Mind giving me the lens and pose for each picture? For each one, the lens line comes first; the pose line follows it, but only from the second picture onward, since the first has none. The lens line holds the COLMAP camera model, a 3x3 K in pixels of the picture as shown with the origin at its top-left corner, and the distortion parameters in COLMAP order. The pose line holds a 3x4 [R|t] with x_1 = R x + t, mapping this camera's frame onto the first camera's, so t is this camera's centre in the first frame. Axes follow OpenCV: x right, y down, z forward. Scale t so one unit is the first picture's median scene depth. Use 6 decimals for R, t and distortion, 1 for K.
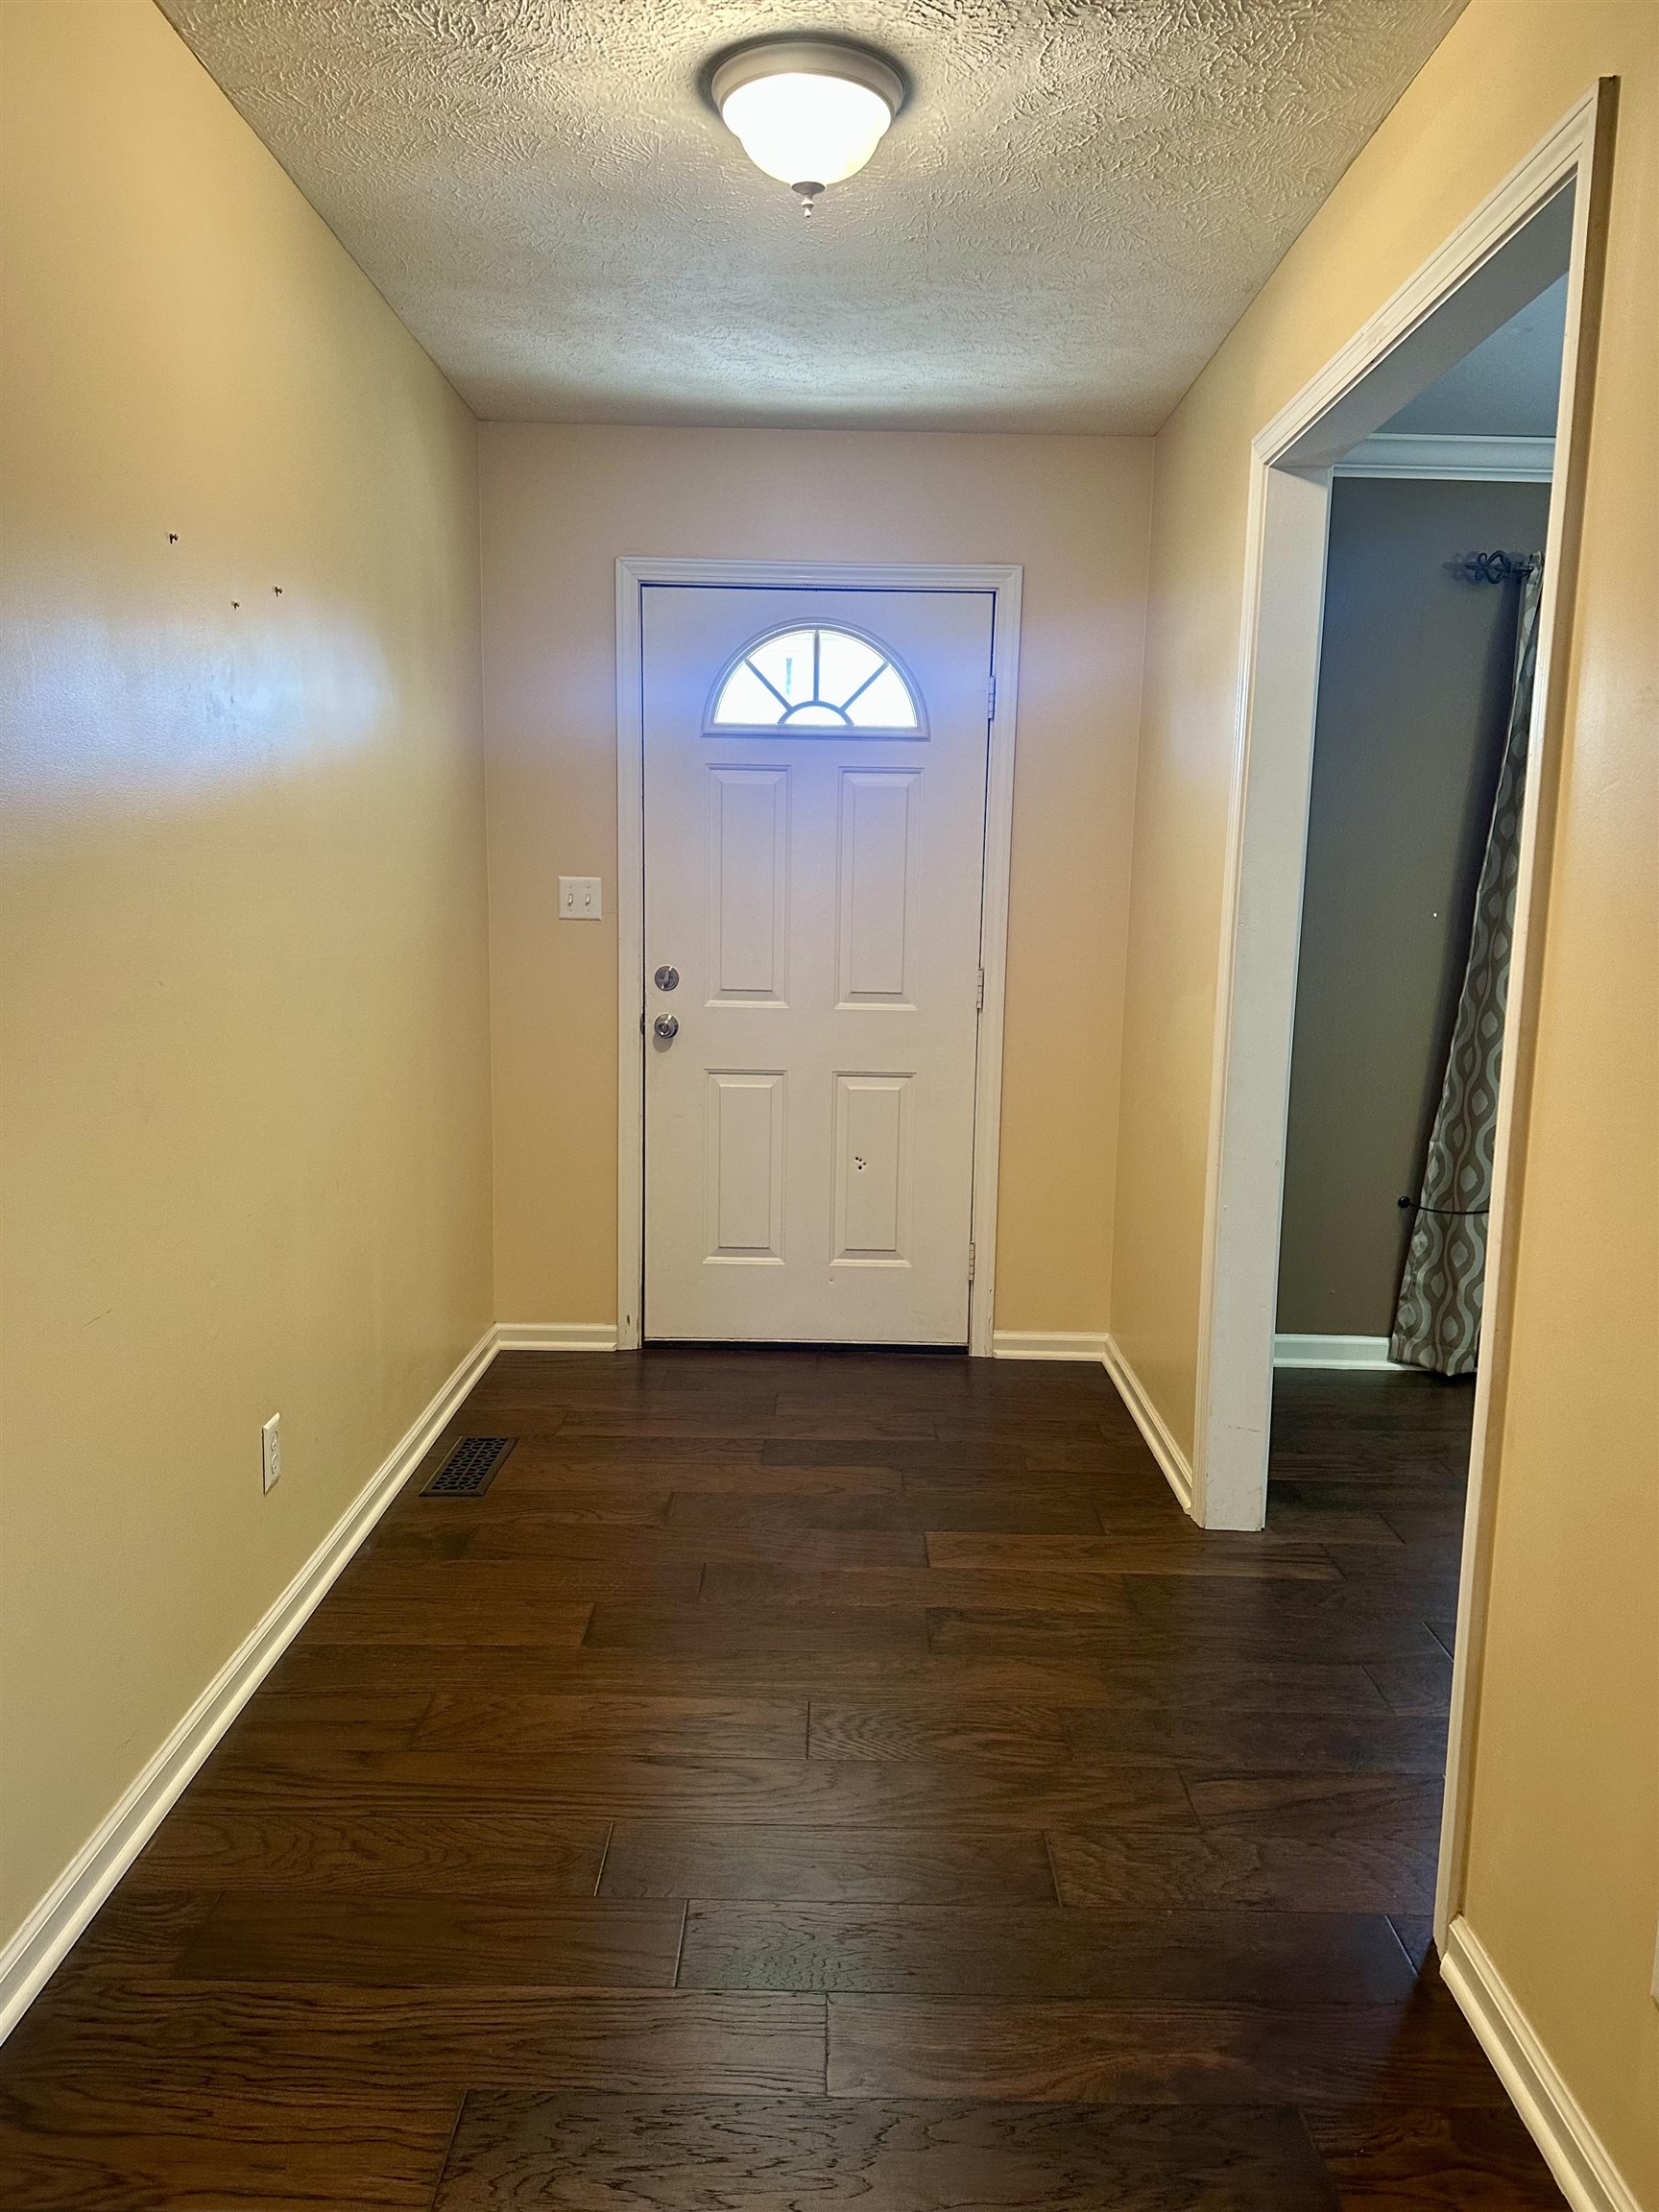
lens RADIAL K [[1548.3, 0, 829.5], [0, 1548.3, 1106.0], [0, 0, 1]] dist [0.071235, -0.003277]
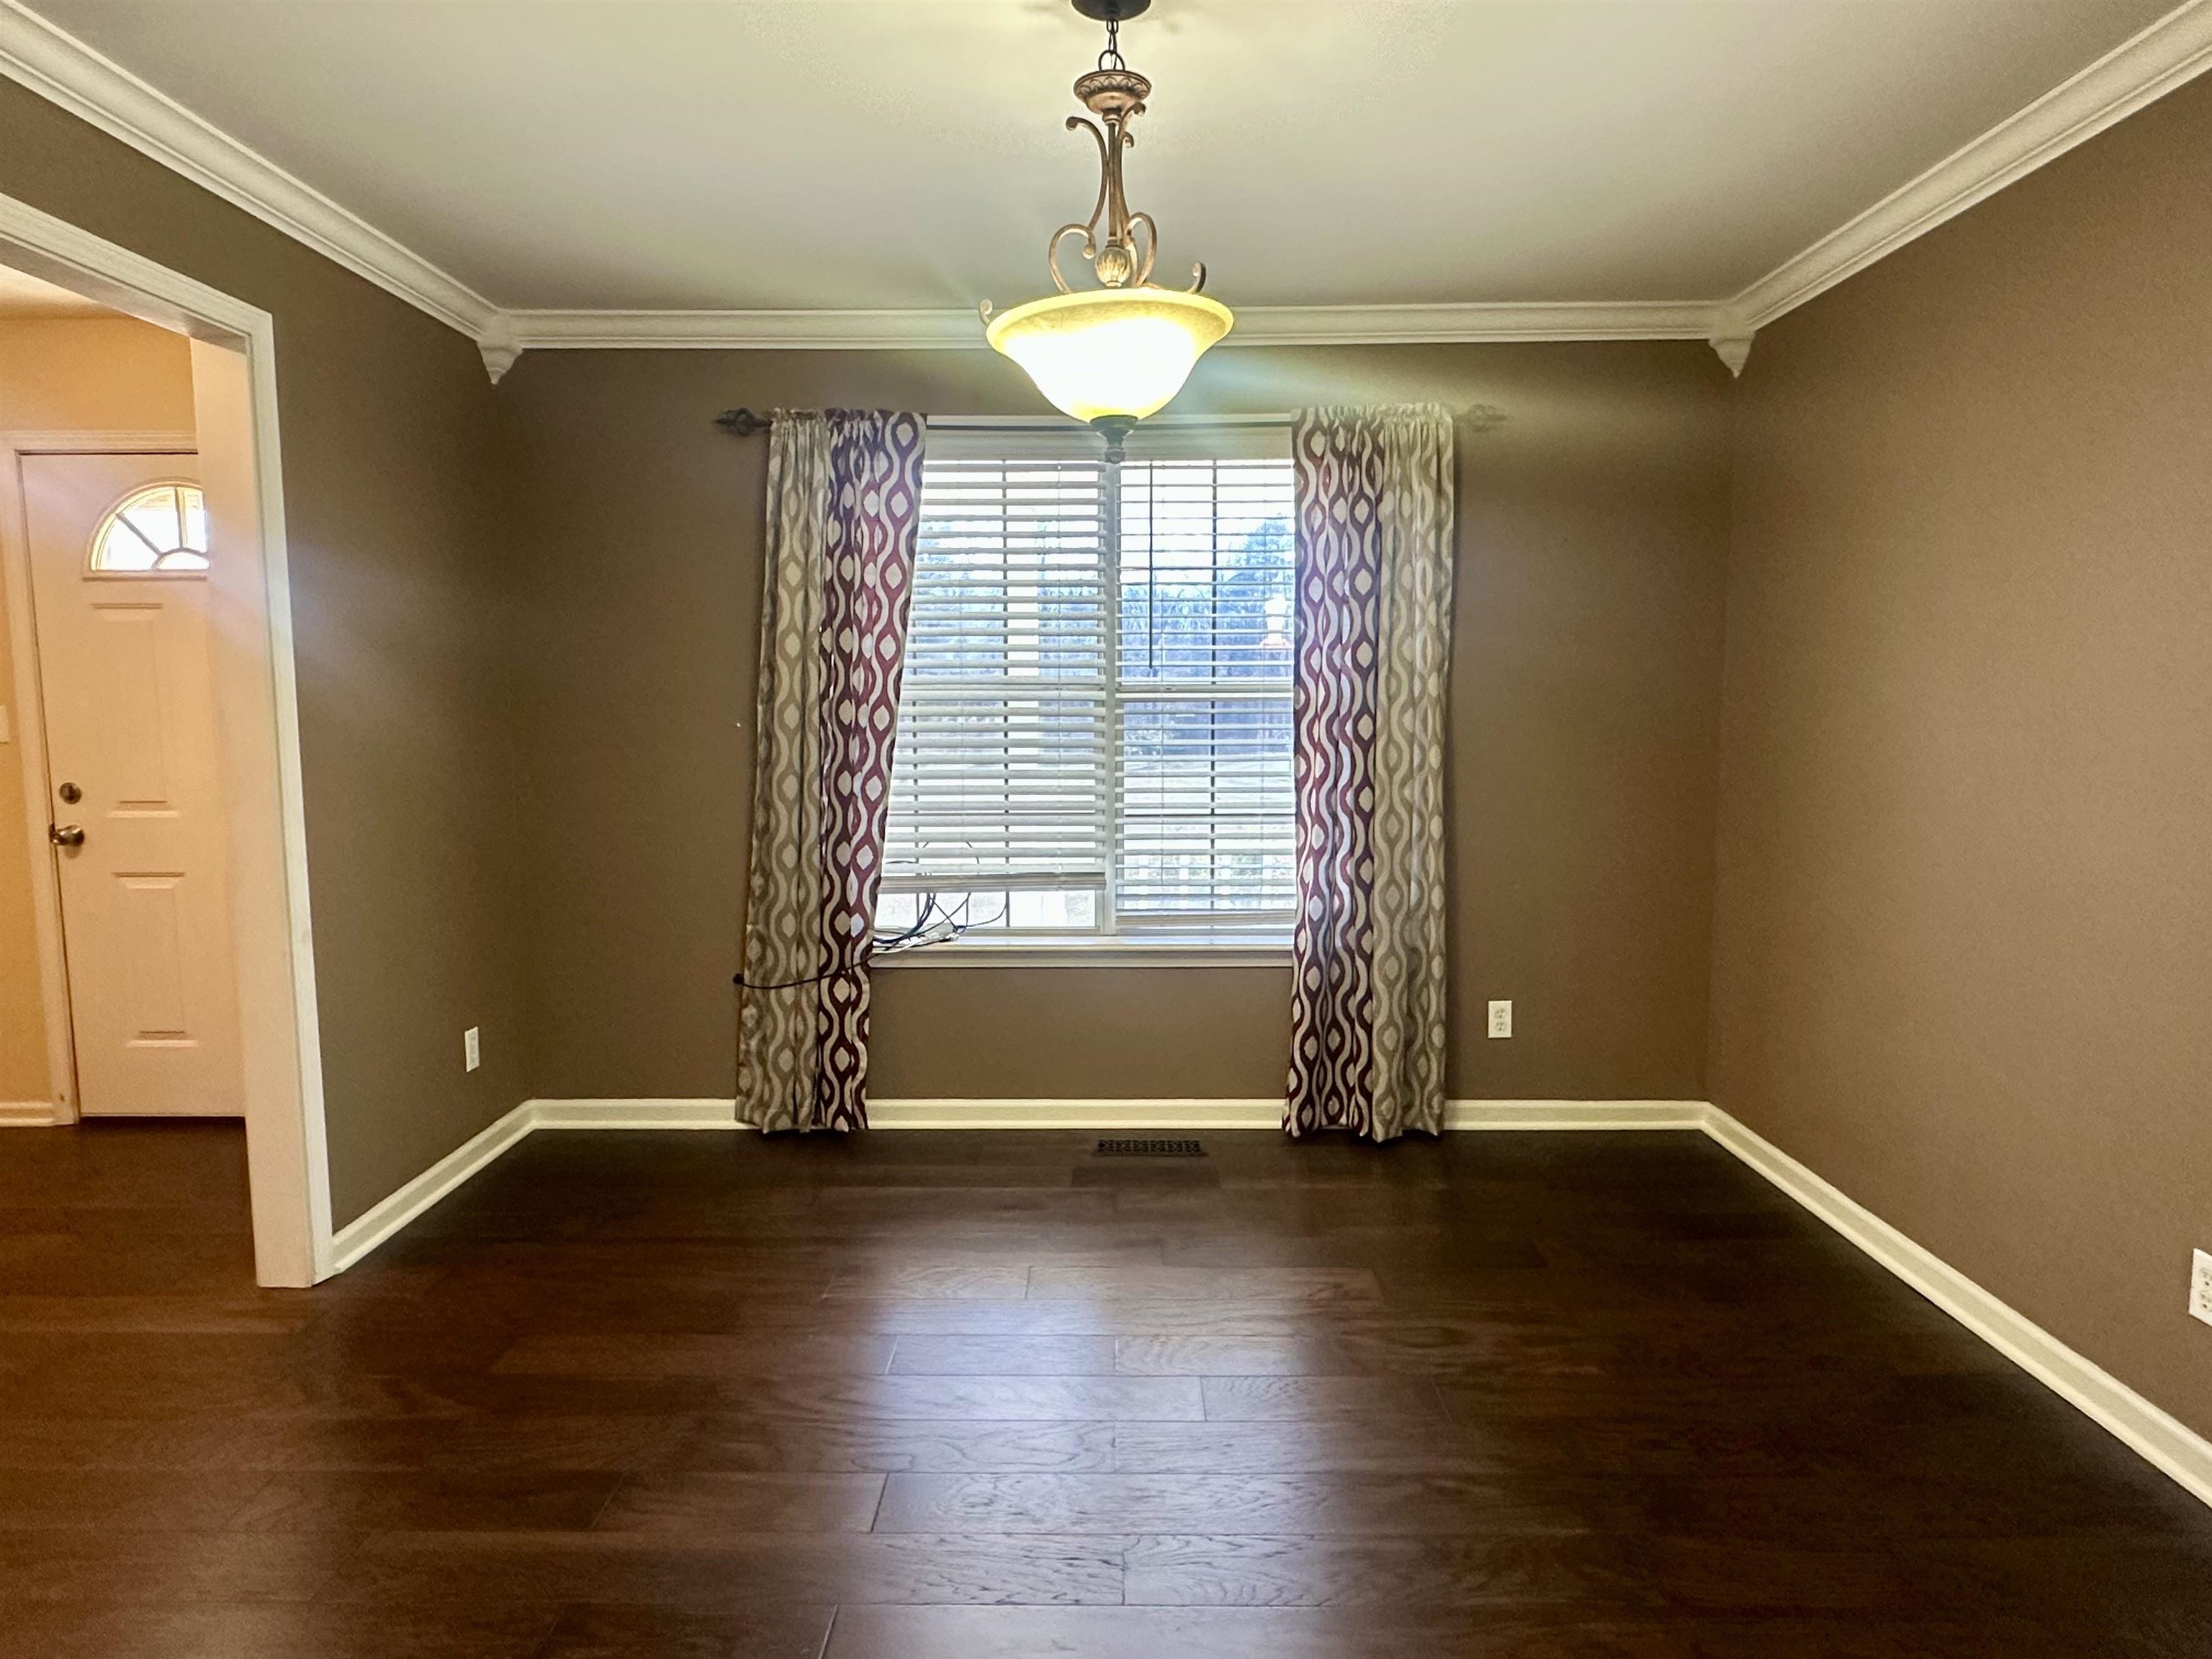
lens RADIAL K [[1321.1, 0, 1103.9], [0, 1321.1, 834.5], [0, 0, 1]] dist [0.000589, 0.000403]
pose [[0.999593, -0.021939, -0.018214, 0.659864], [0.021160, 0.998896, -0.041931, 0.003883], [0.019114, 0.041528, 0.998954, 0.054609]]
